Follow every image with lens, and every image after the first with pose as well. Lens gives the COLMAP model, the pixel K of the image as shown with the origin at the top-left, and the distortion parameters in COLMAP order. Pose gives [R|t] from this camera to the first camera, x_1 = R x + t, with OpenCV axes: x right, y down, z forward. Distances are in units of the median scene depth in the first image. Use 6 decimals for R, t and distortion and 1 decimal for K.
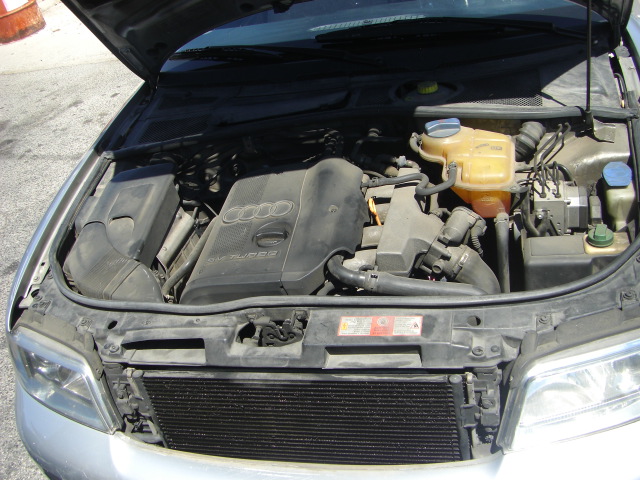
lens RADIAL K [[728.1, 0, 320.0], [0, 728.1, 240.0], [0, 0, 1]] dist [-0.203604, 0.168289]
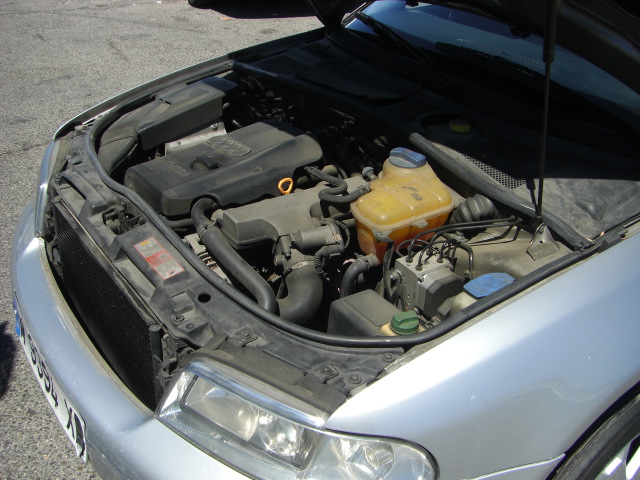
lens RADIAL K [[728.1, 0, 320.0], [0, 728.1, 240.0], [0, 0, 1]] dist [-0.203604, 0.168289]
pose [[0.717272, 0.509893, -0.474901, 0.670454], [-0.500140, 0.851292, 0.158626, -0.177172], [0.485161, 0.123739, 0.865625, 0.138822]]
